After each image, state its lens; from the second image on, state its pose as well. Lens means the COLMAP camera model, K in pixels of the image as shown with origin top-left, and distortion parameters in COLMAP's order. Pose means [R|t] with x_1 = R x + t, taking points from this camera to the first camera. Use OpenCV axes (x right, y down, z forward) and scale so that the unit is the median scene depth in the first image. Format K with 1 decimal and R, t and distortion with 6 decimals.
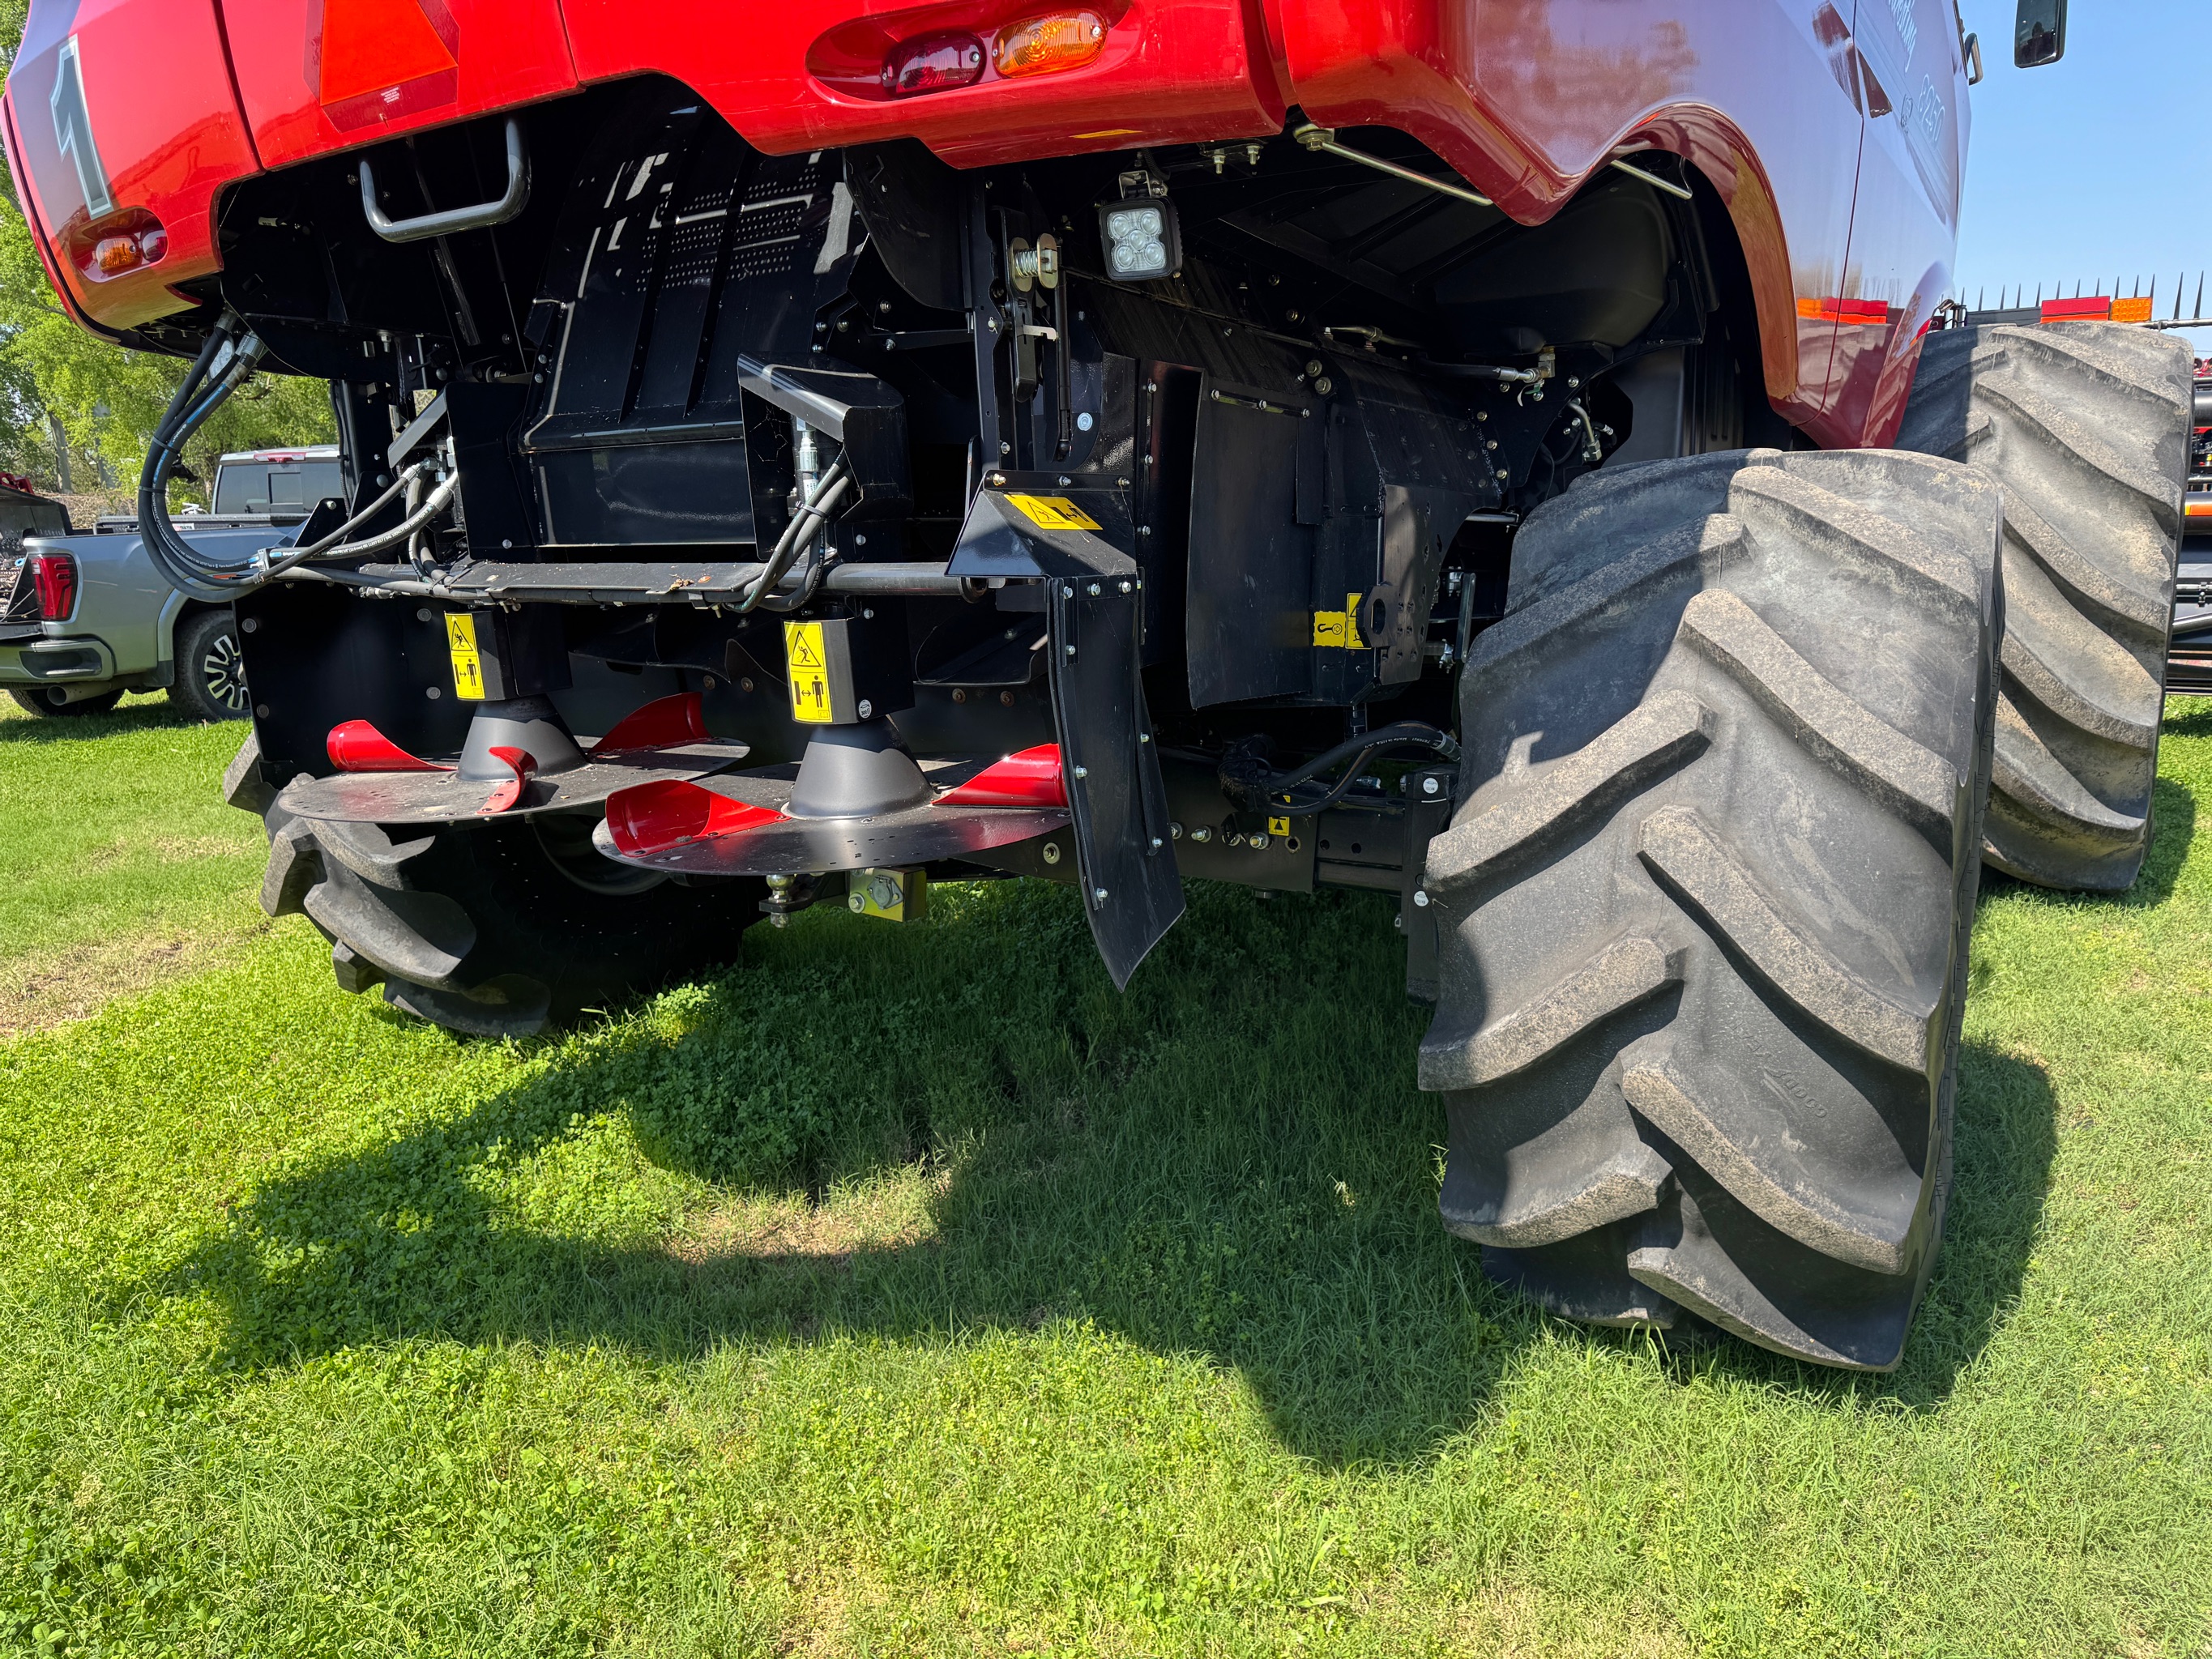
lens RADIAL K [[1573.7, 0, 1129.0], [0, 1573.7, 865.6], [0, 0, 1]] dist [0.044896, -0.038623]
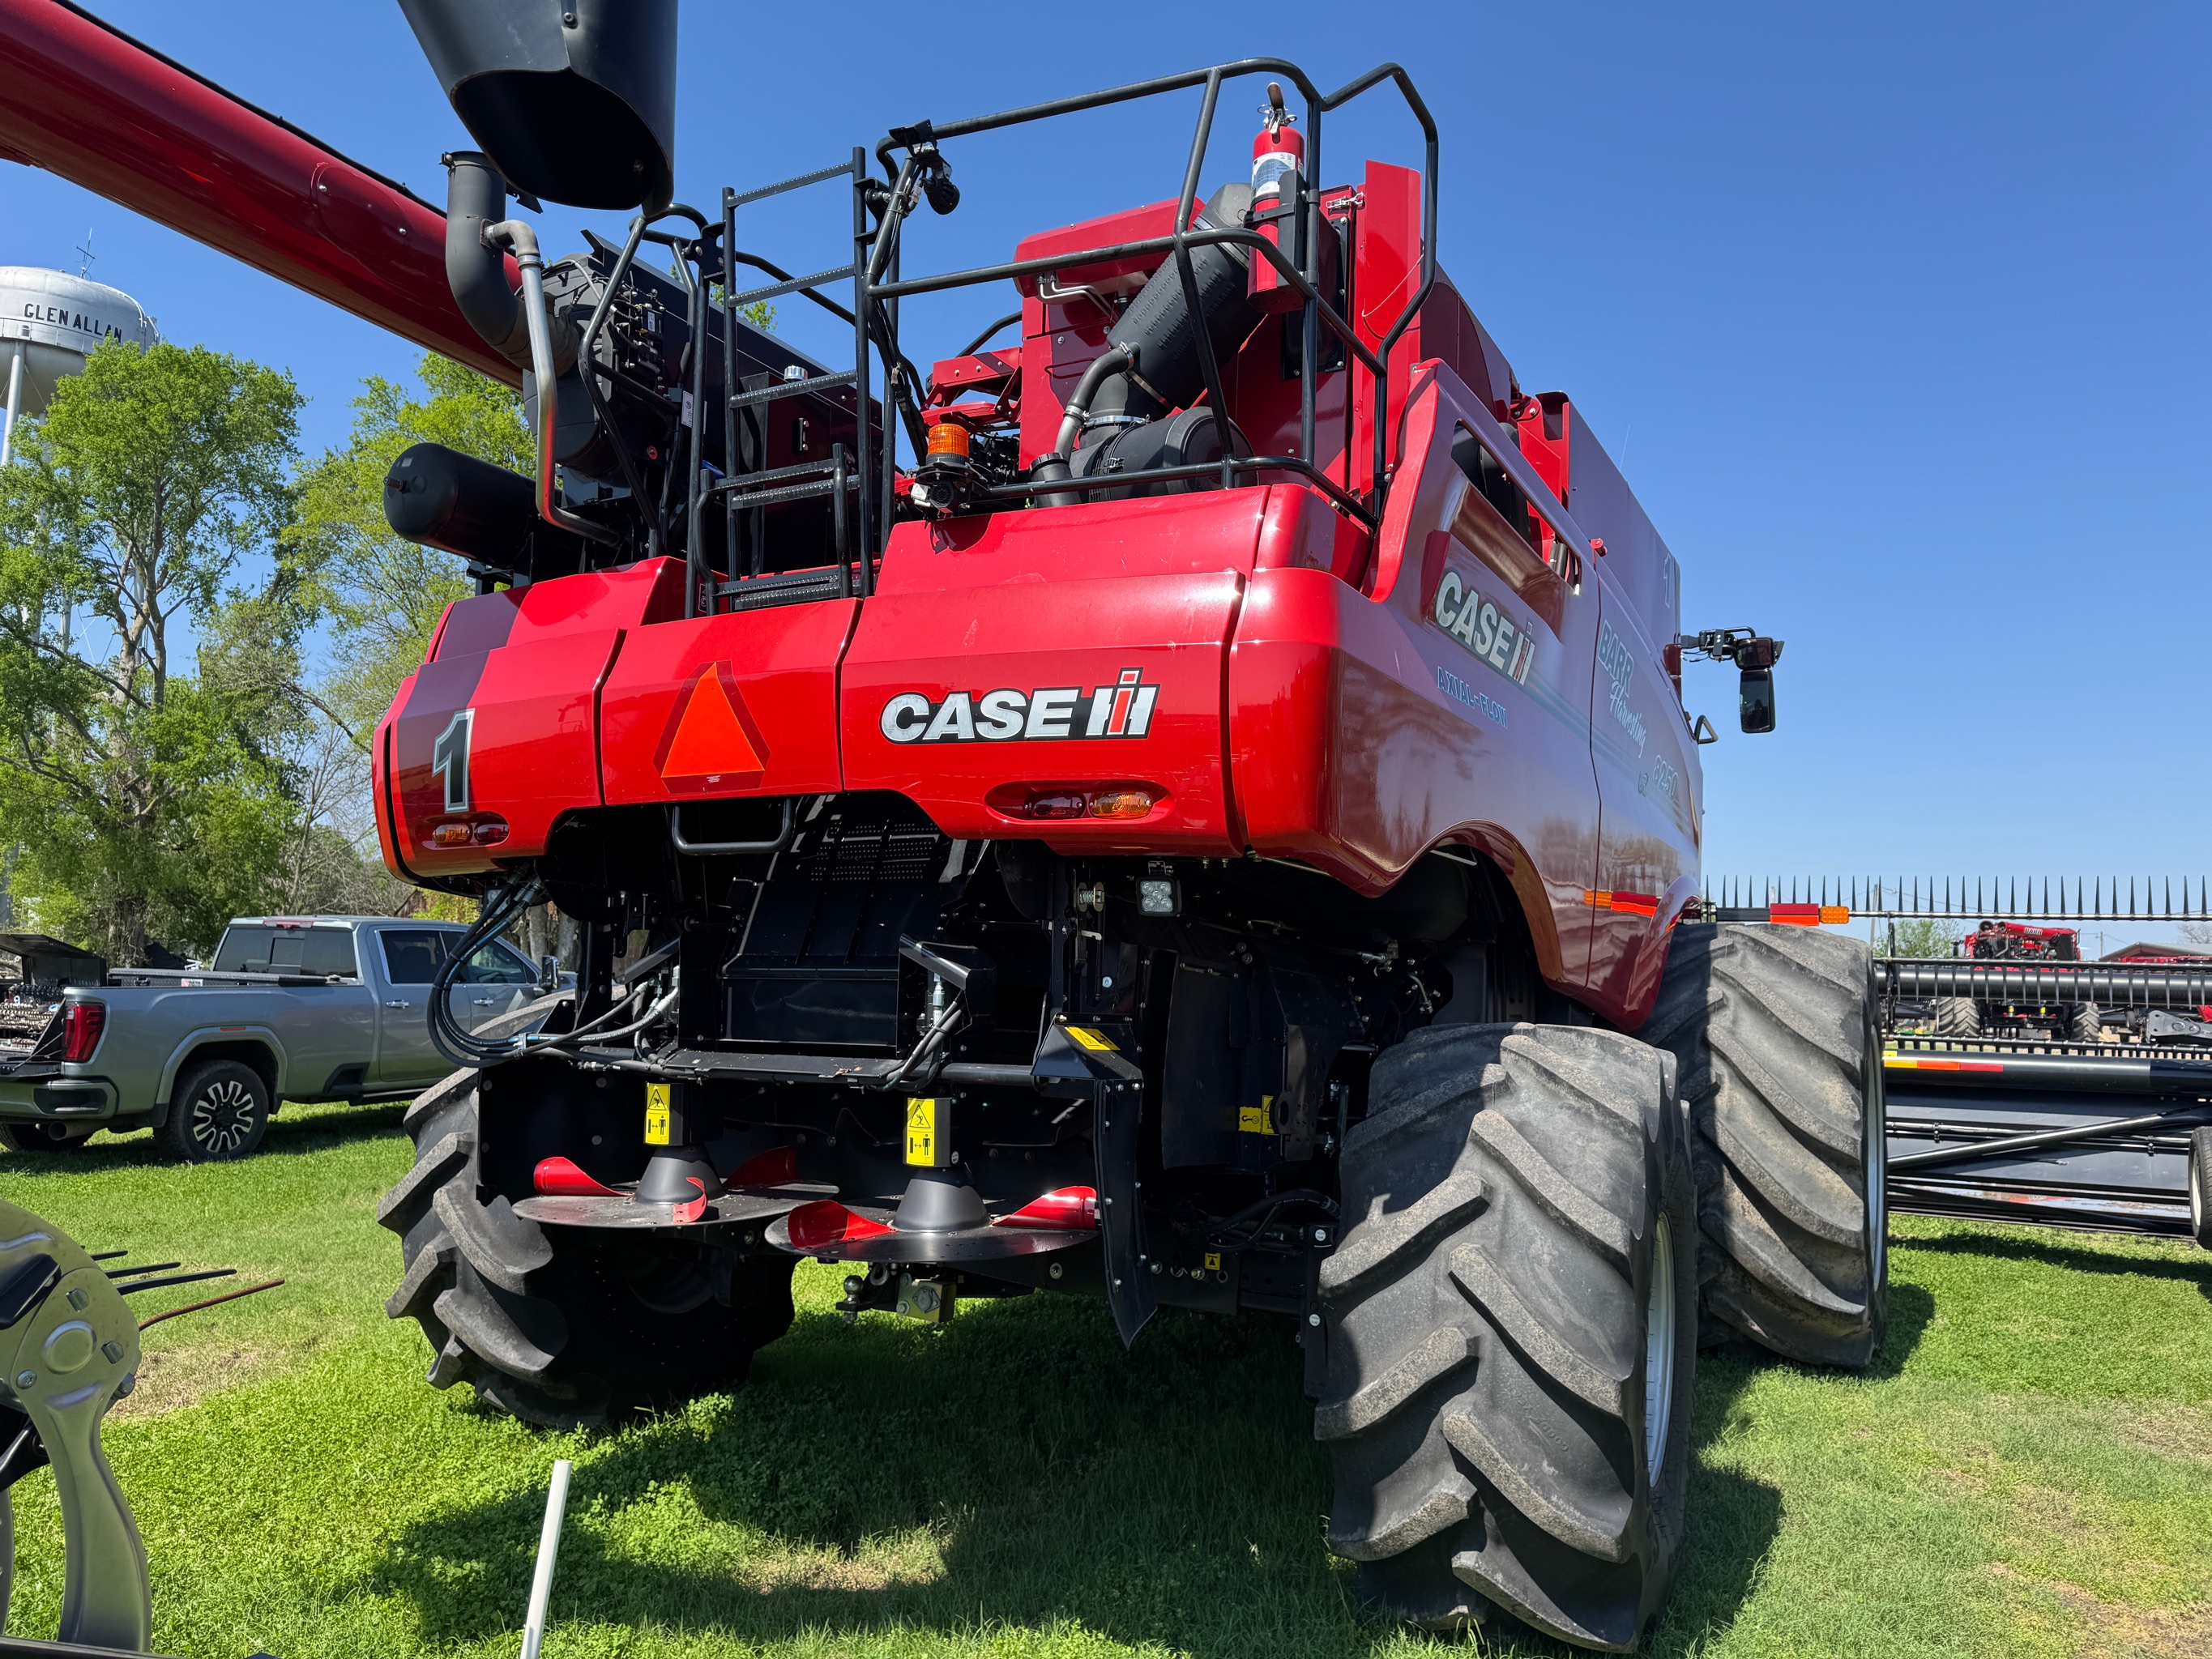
lens RADIAL K [[1941.3, 0, 1099.8], [0, 1941.3, 764.0], [0, 0, 1]] dist [0.199508, -0.514614]
pose [[0.995362, 0.062144, 0.073437, -0.177755], [-0.035422, 0.946478, -0.320819, 0.132879], [-0.089444, 0.316730, 0.944289, -0.865664]]
